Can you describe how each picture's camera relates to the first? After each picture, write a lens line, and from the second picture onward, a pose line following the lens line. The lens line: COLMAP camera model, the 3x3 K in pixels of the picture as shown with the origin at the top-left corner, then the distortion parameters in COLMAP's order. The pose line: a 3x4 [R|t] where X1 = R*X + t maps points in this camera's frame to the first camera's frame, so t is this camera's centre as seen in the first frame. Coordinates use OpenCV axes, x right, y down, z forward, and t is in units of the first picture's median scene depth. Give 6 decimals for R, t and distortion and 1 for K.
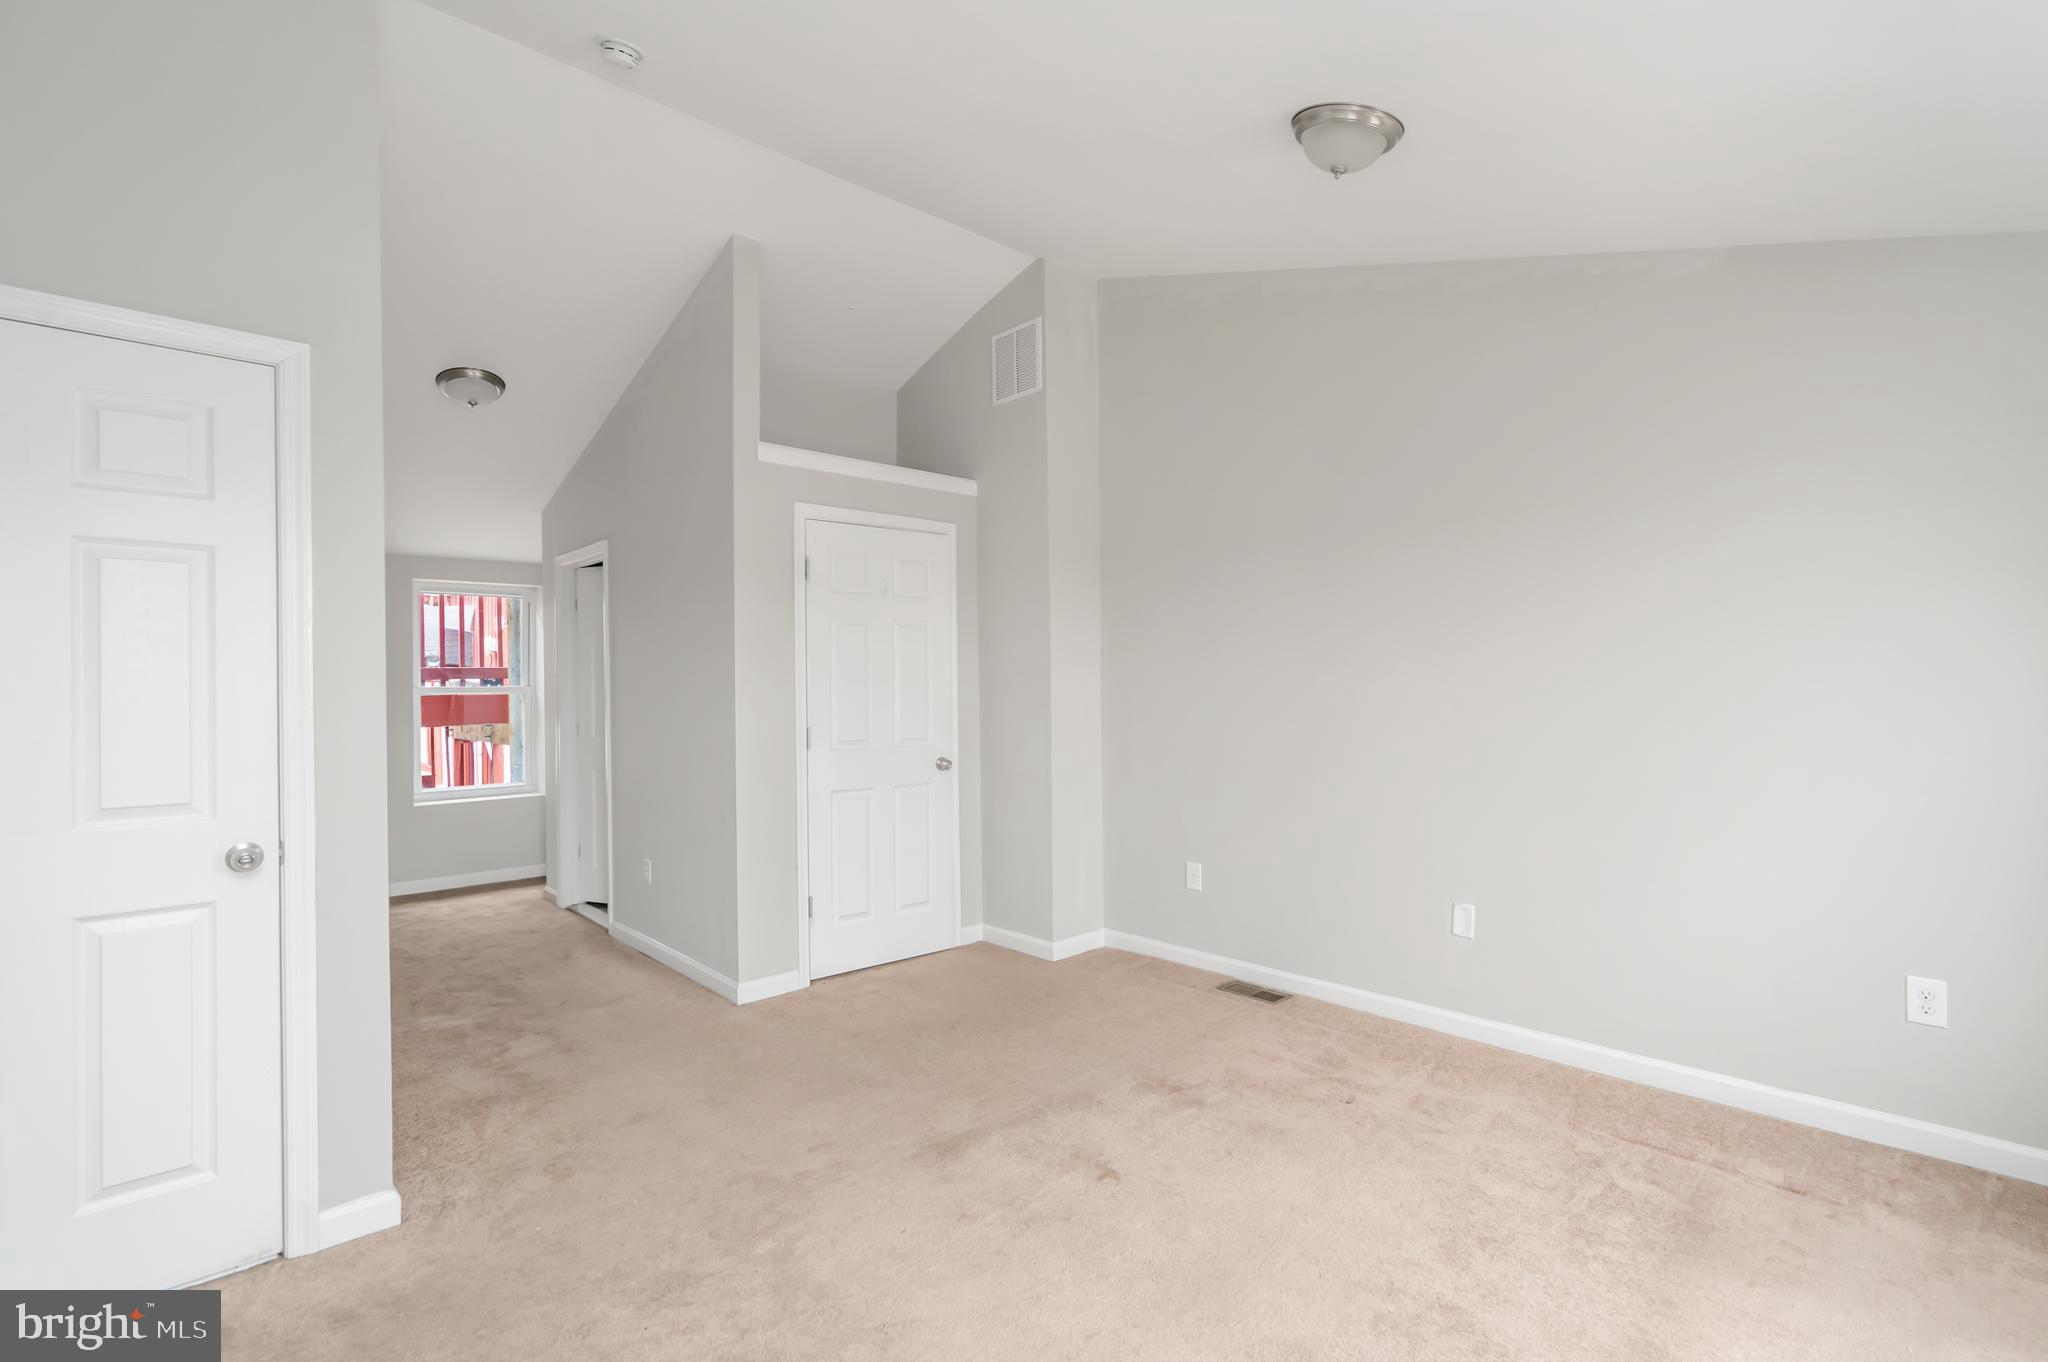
lens RADIAL K [[932.8, 0, 1044.5], [0, 932.8, 673.2], [0, 0, 1]] dist [-0.002853, 0.000989]
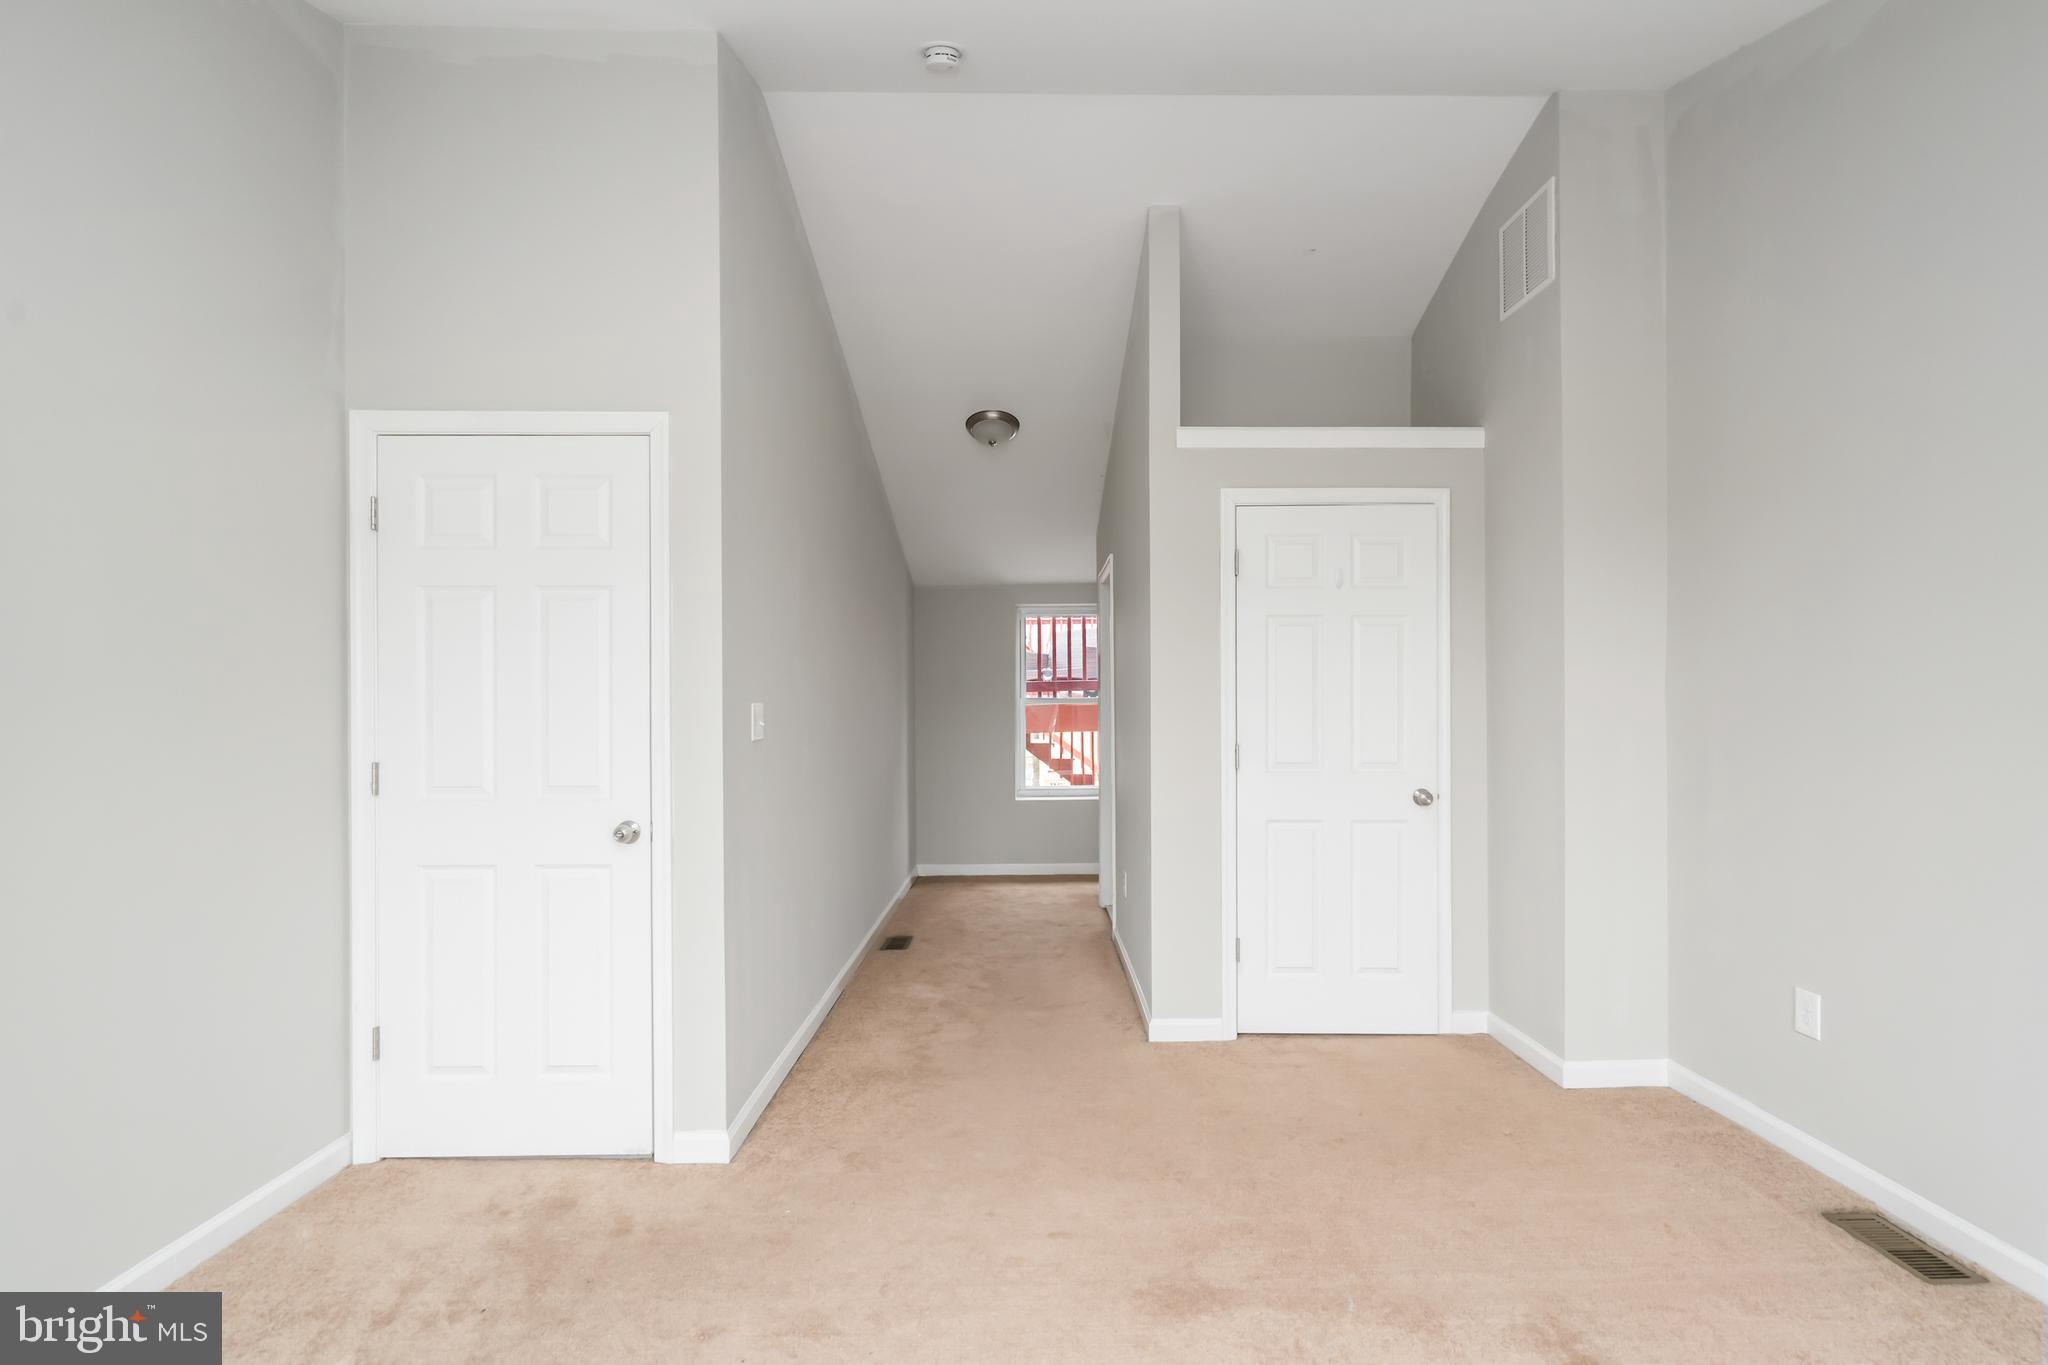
lens RADIAL K [[941.5, 0, 1026.0], [0, 941.5, 698.2], [0, 0, 1]] dist [-0.012117, 0.004461]
pose [[0.740868, 0.002641, -0.671645, 0.193233], [0.006247, 0.999922, 0.010823, 0.004036], [0.671621, -0.012214, 0.740794, 0.215904]]
